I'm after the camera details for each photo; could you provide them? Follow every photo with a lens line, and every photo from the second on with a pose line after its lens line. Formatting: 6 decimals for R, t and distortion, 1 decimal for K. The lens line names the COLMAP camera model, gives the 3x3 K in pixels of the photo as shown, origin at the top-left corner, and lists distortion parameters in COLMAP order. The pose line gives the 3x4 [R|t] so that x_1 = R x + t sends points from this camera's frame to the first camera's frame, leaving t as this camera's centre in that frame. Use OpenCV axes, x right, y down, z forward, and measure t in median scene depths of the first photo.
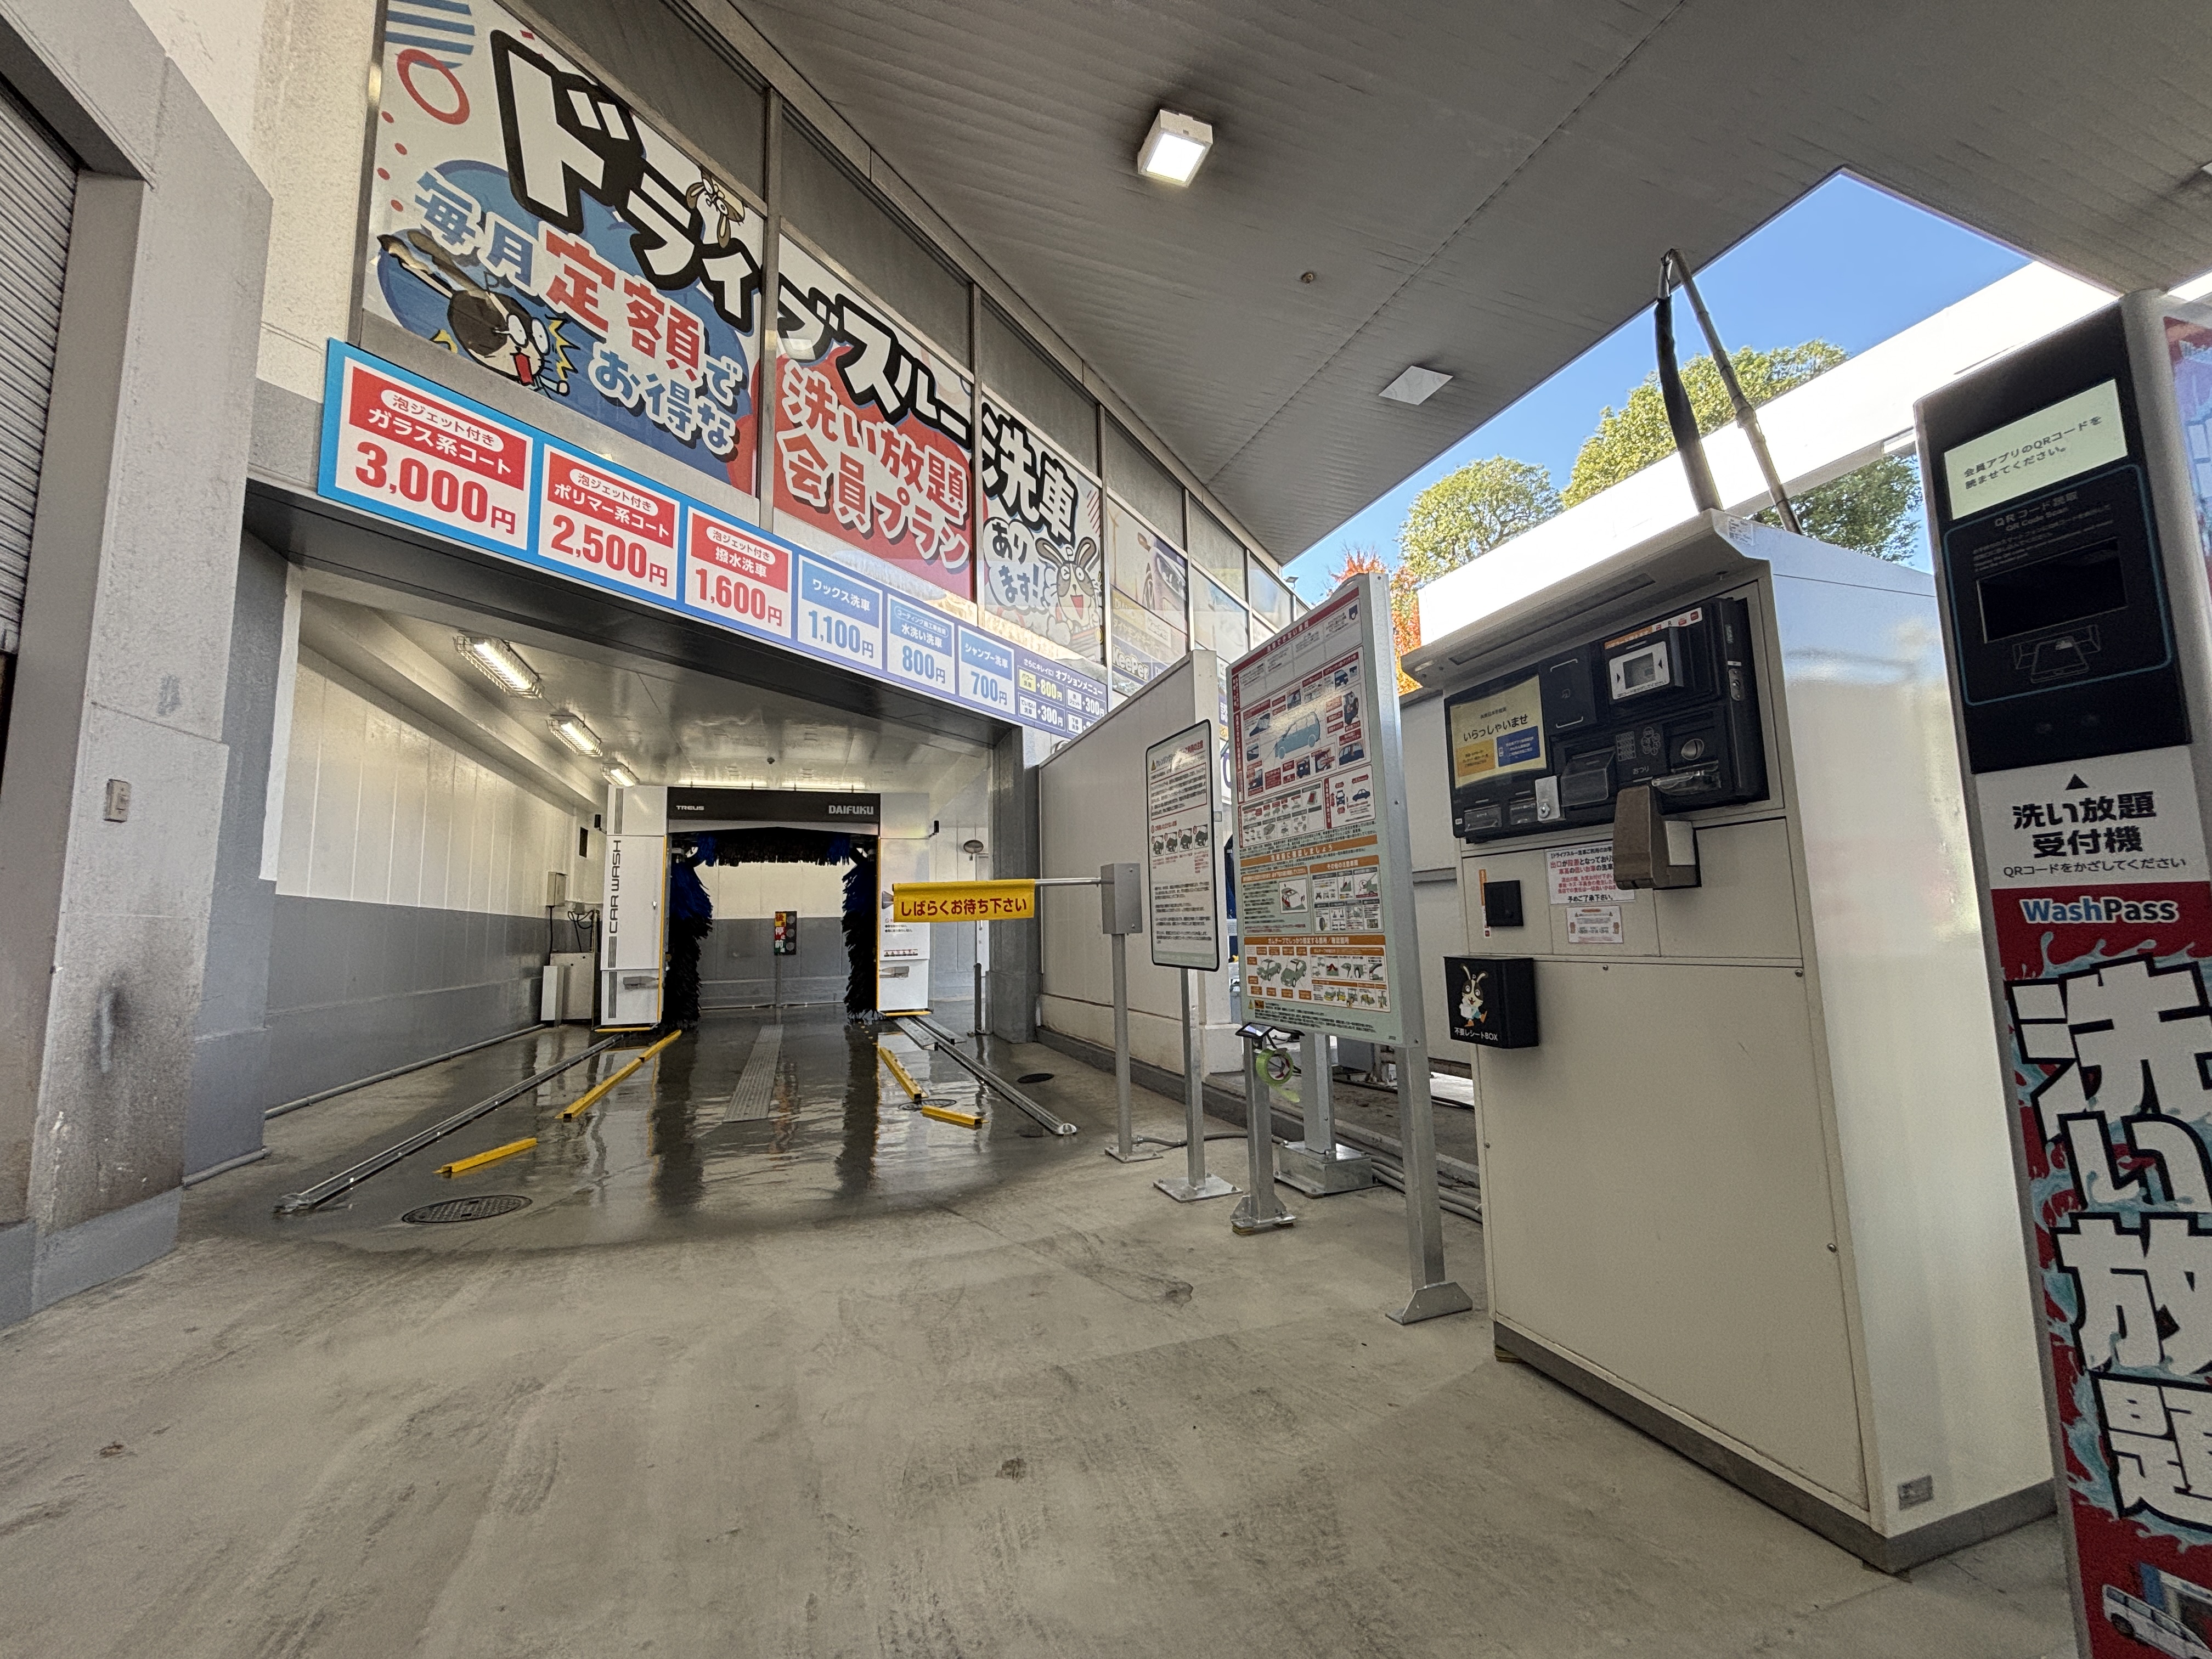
lens RADIAL K [[898.1, 0, 1101.6], [0, 898.1, 820.6], [0, 0, 1]] dist [0.000540, 0.000504]
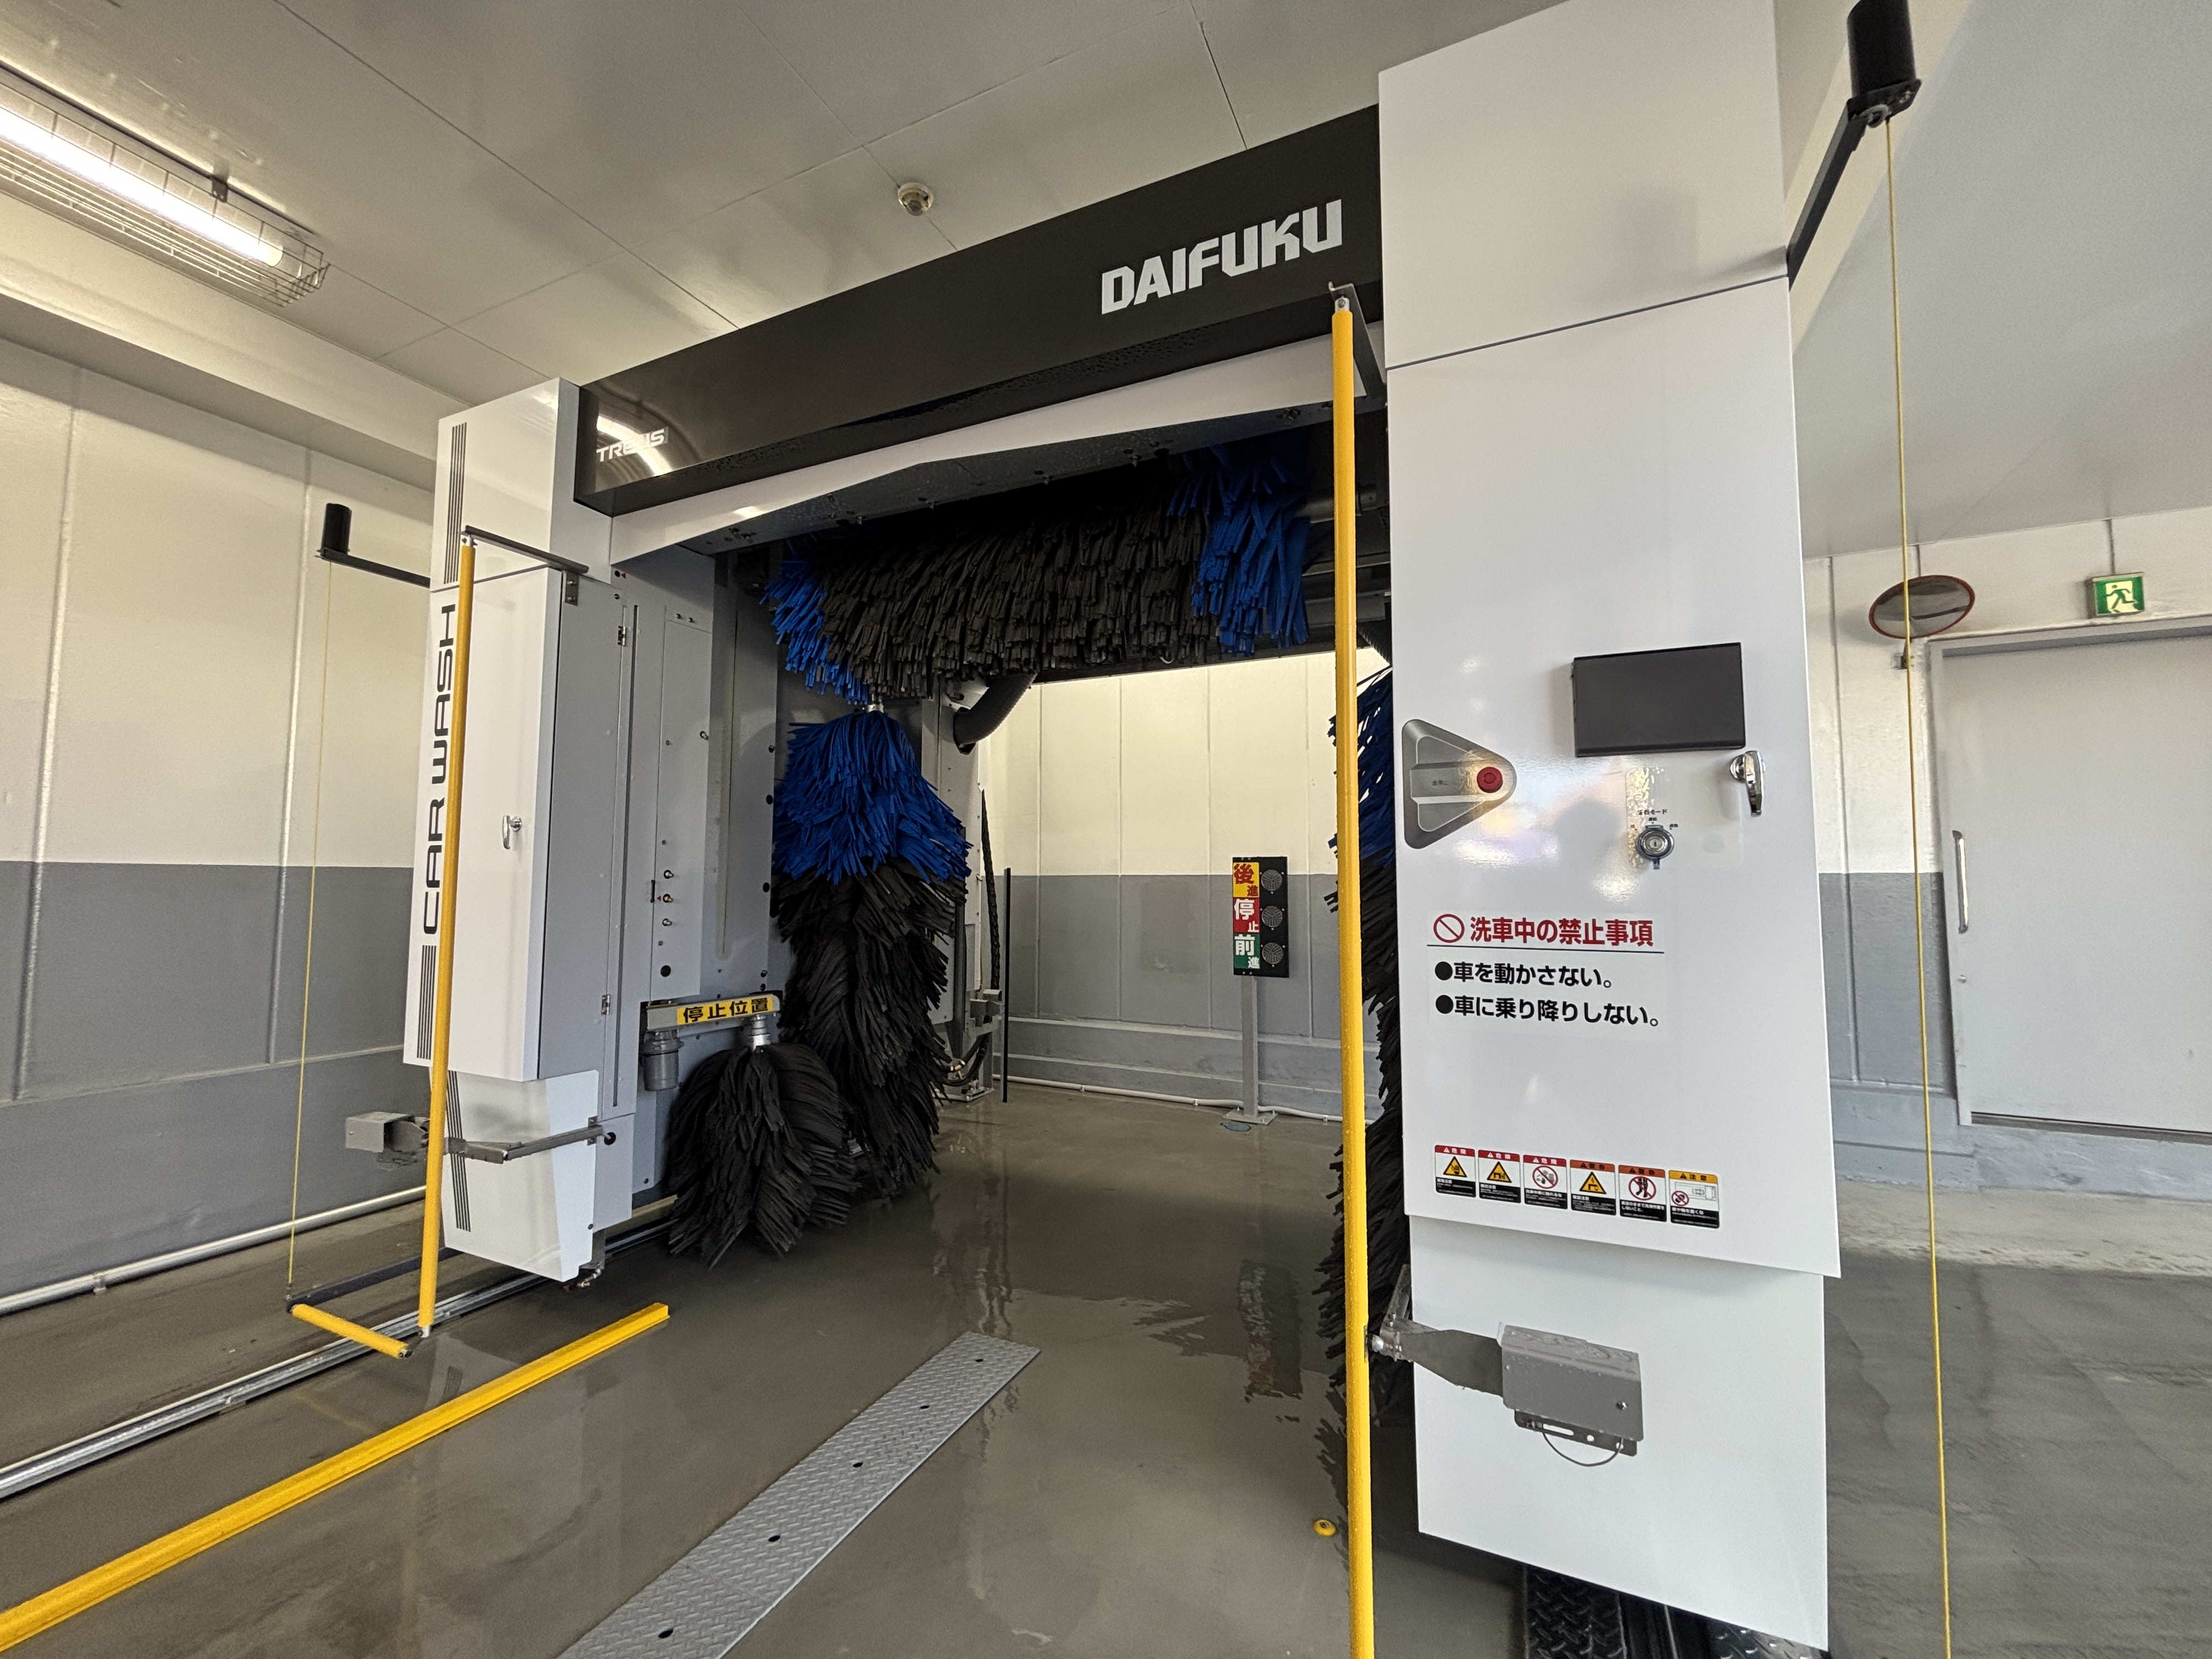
lens RADIAL K [[898.1, 0, 1101.6], [0, 898.1, 820.6], [0, 0, 1]] dist [0.000540, 0.000504]
pose [[0.724382, -0.035456, -0.688486, -0.146440], [0.070444, 0.997256, 0.022759, 0.073868], [0.685790, -0.064987, 0.724892, 0.695956]]
